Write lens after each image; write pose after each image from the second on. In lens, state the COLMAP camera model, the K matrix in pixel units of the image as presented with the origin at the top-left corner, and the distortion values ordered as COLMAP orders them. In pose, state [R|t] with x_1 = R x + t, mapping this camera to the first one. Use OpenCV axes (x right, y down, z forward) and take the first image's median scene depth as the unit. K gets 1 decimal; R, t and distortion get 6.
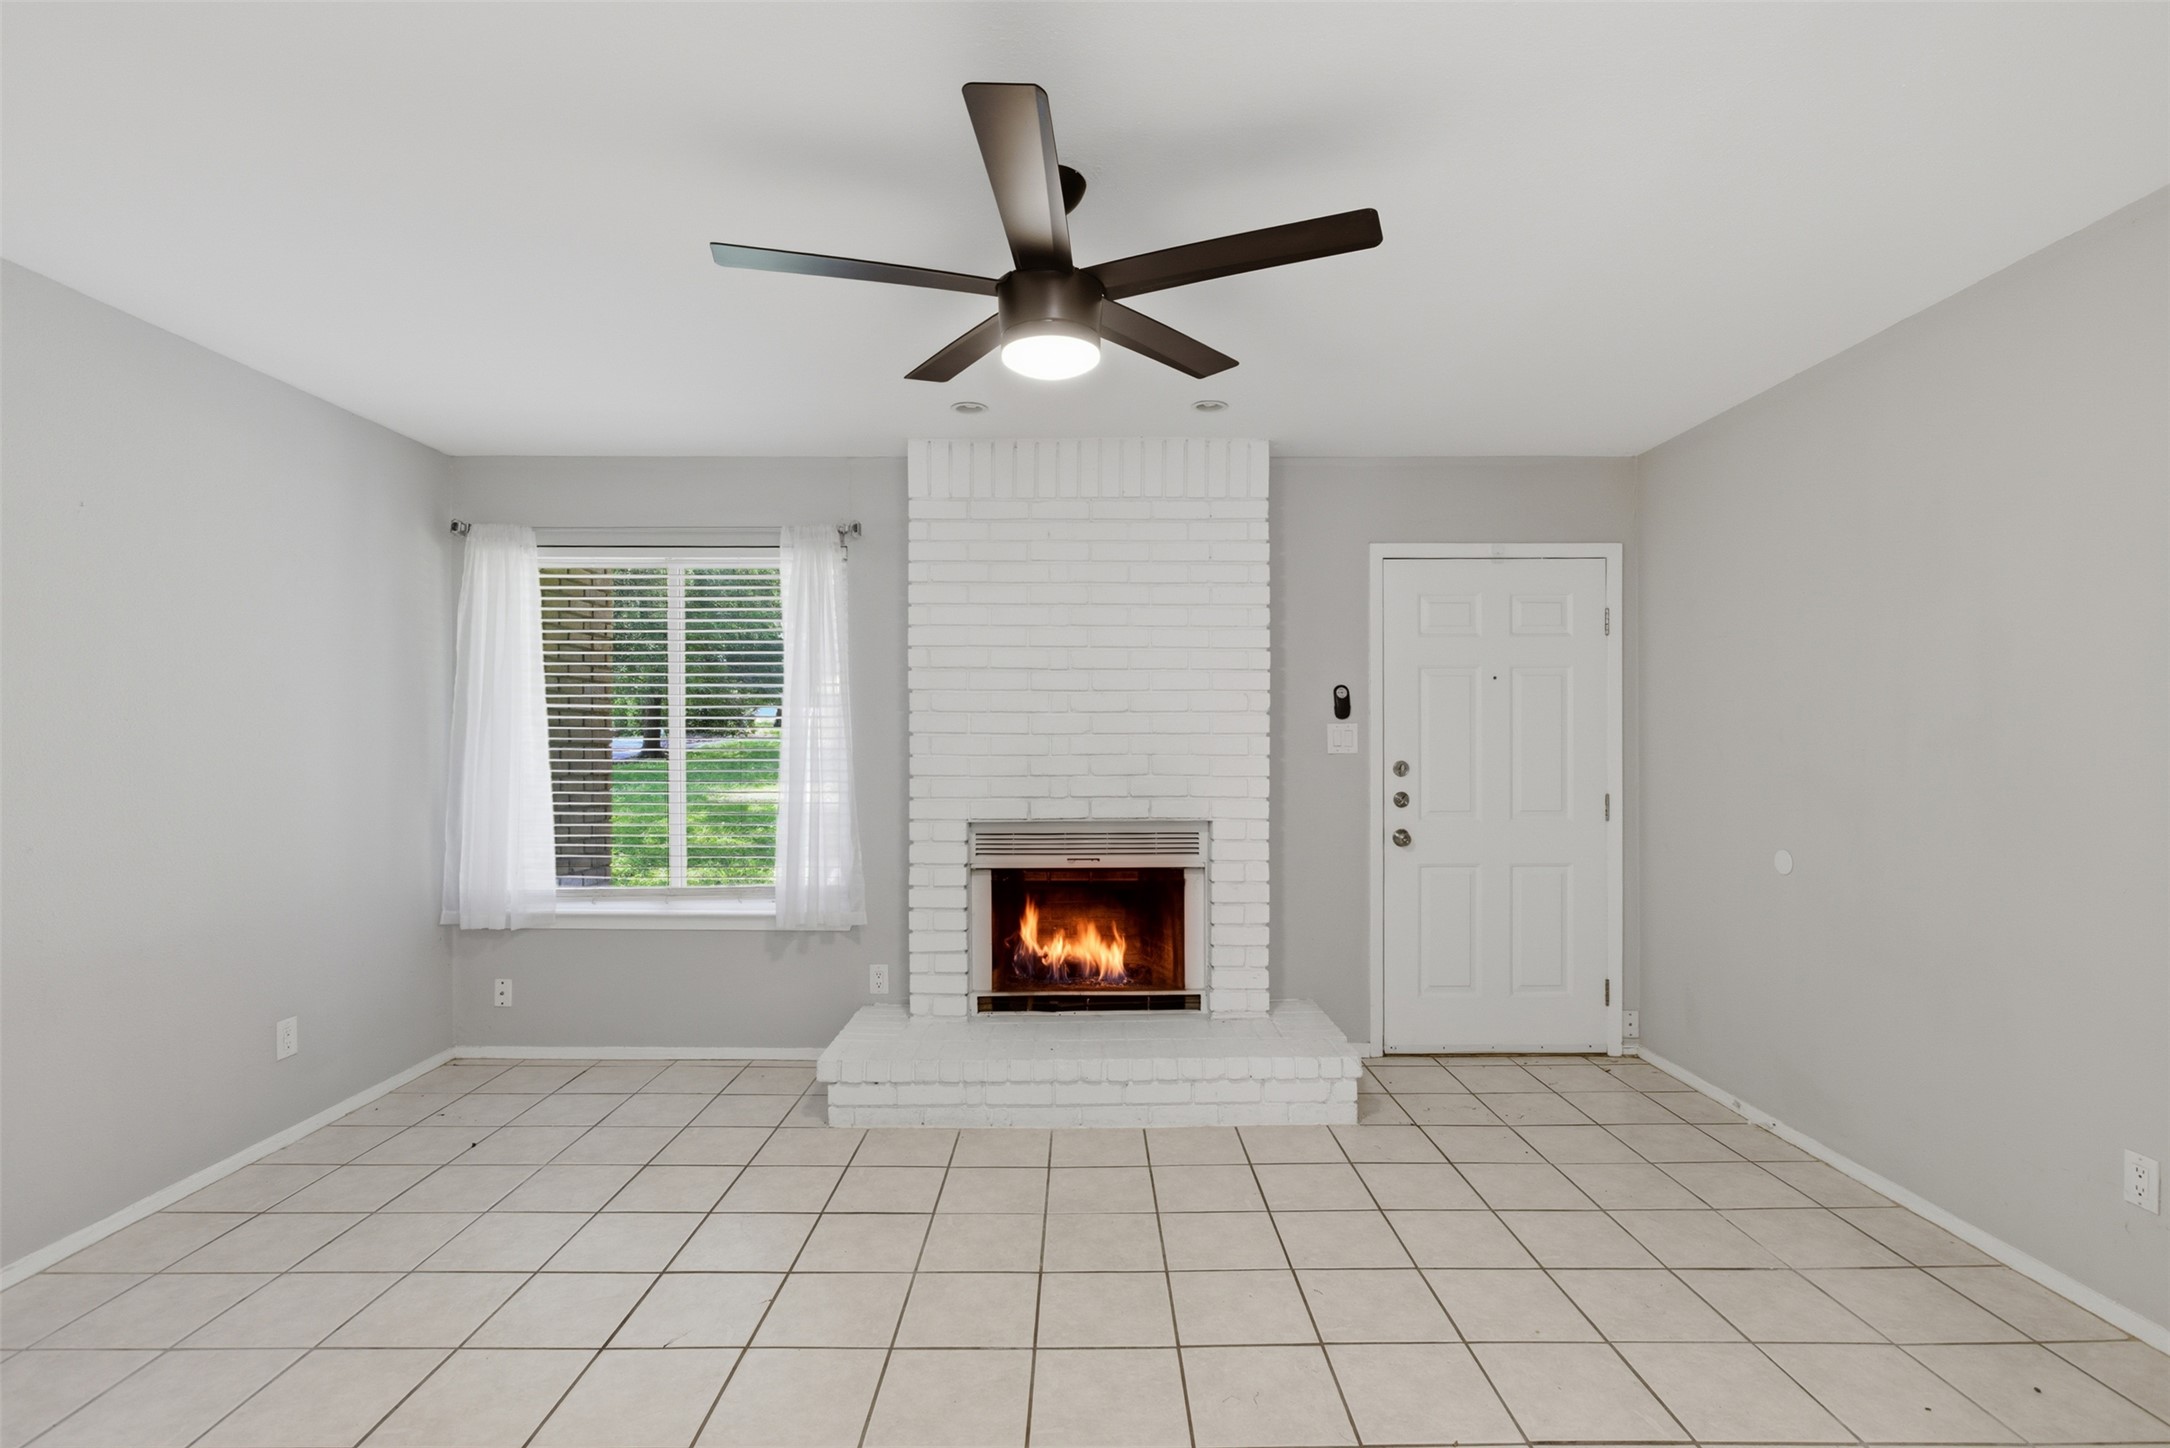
lens RADIAL K [[994.3, 0, 1071.4], [0, 994.3, 732.4], [0, 0, 1]] dist [0.000952, 0.000347]
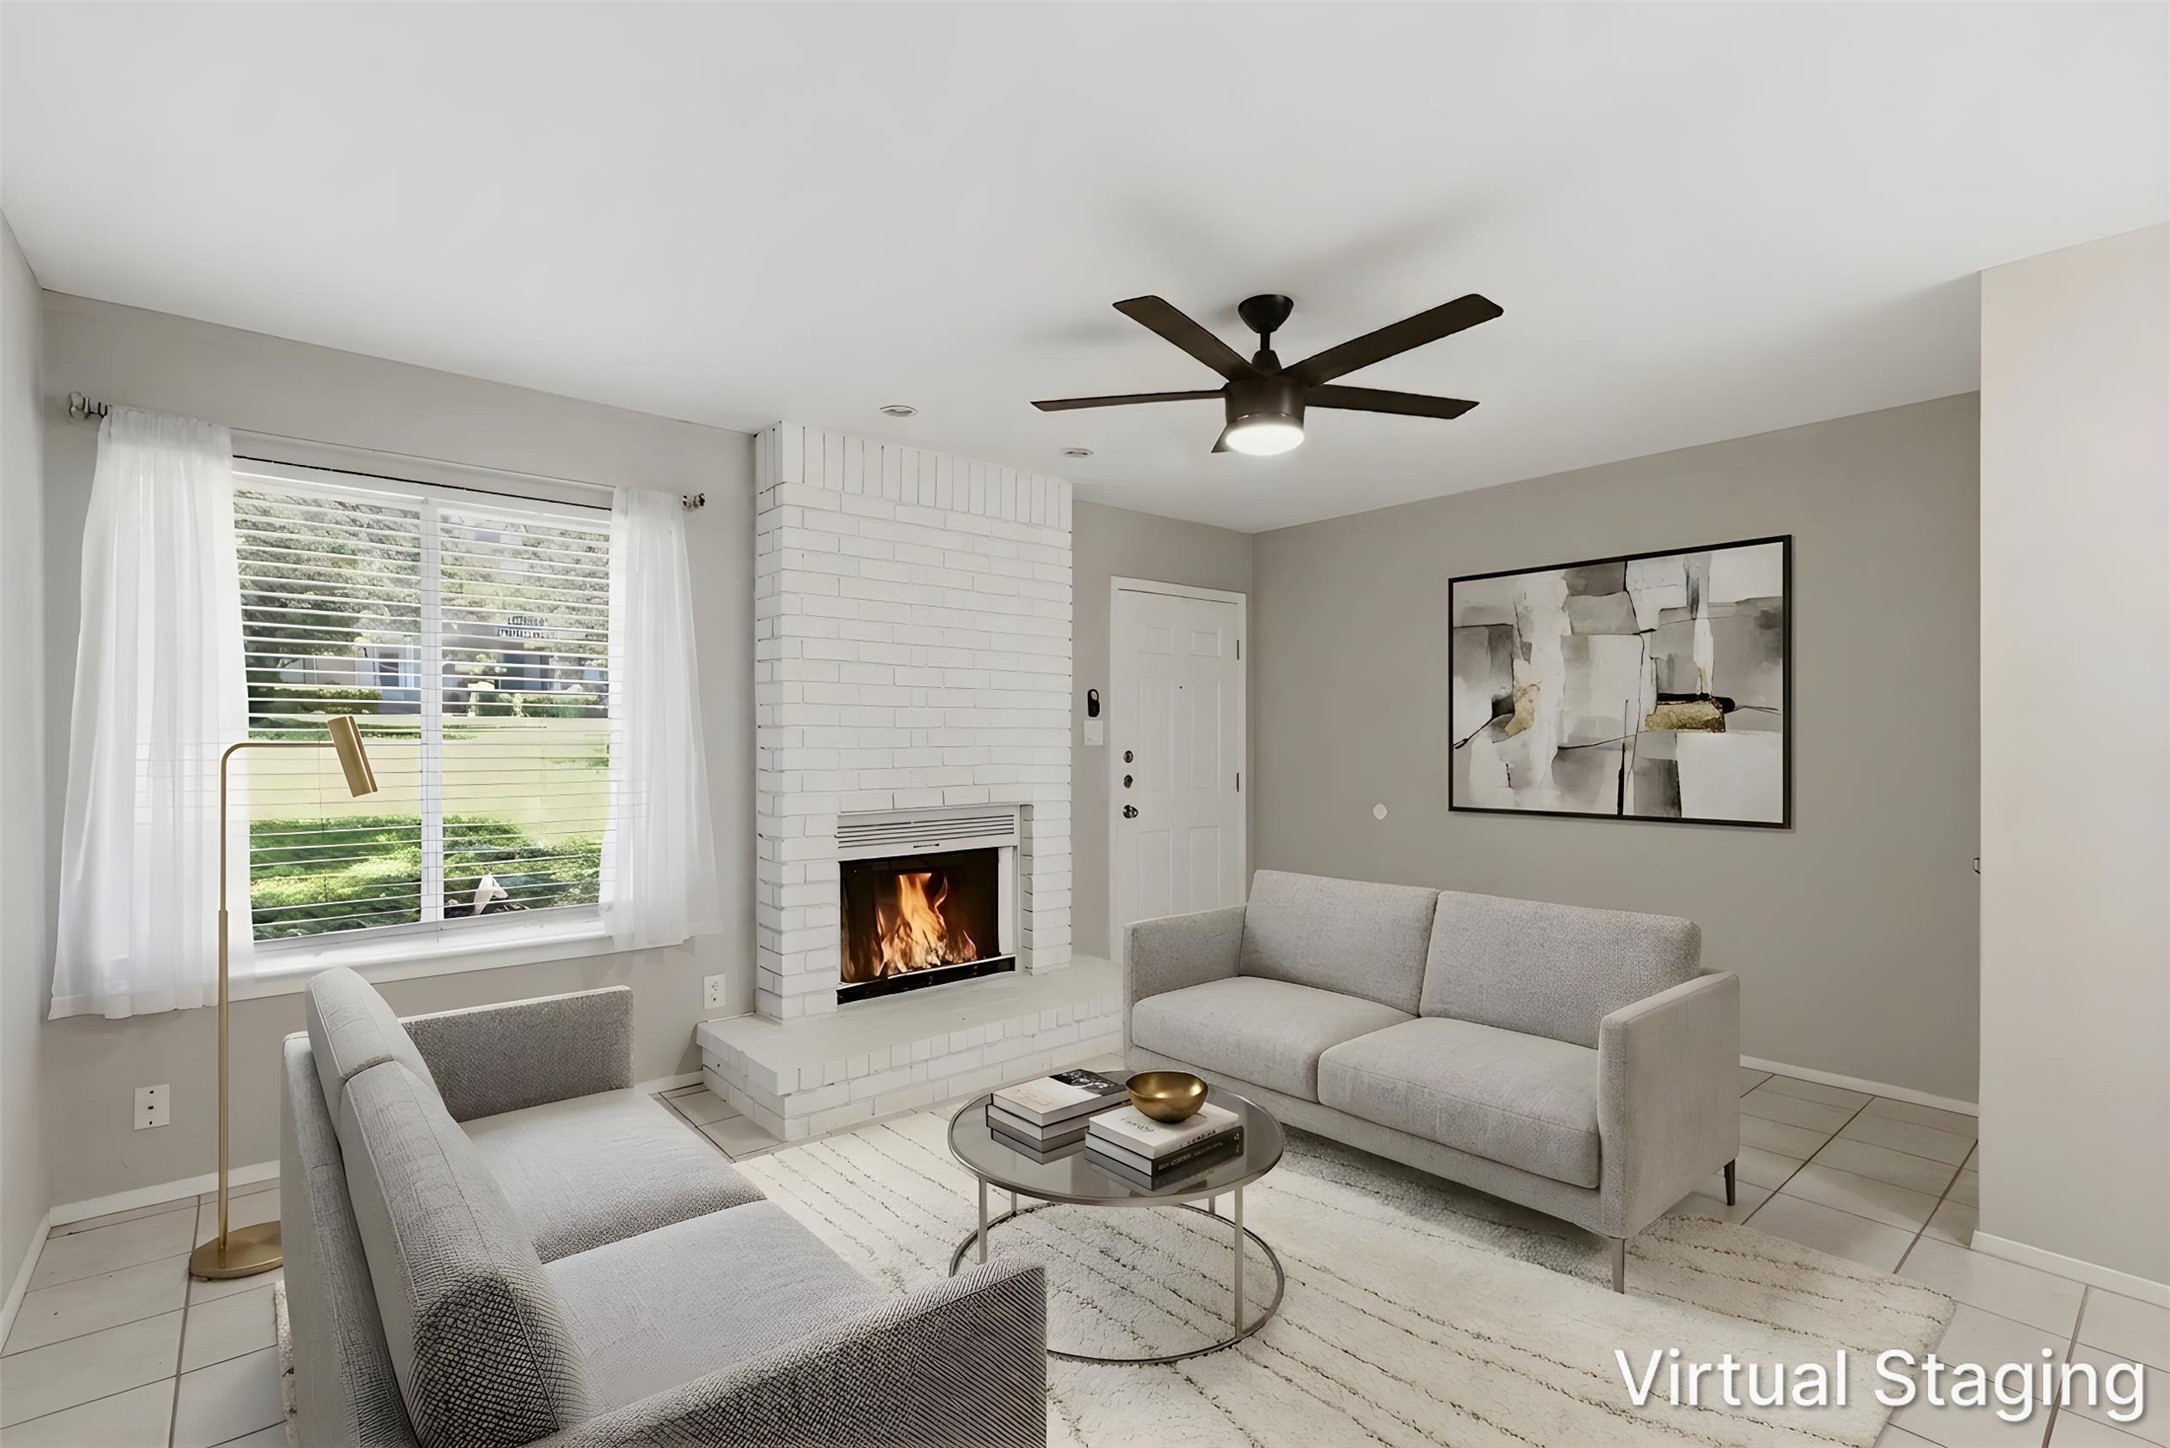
lens RADIAL K [[1012.9, 0, 1085.7], [0, 1012.9, 720.7], [0, 0, 1]] dist [0.017965, 0.000079]
pose [[0.763059, 0.010104, 0.646249, -0.554030], [-0.007294, 0.999949, -0.007022, 0.000271], [-0.646287, 0.000644, 0.763094, 0.058365]]
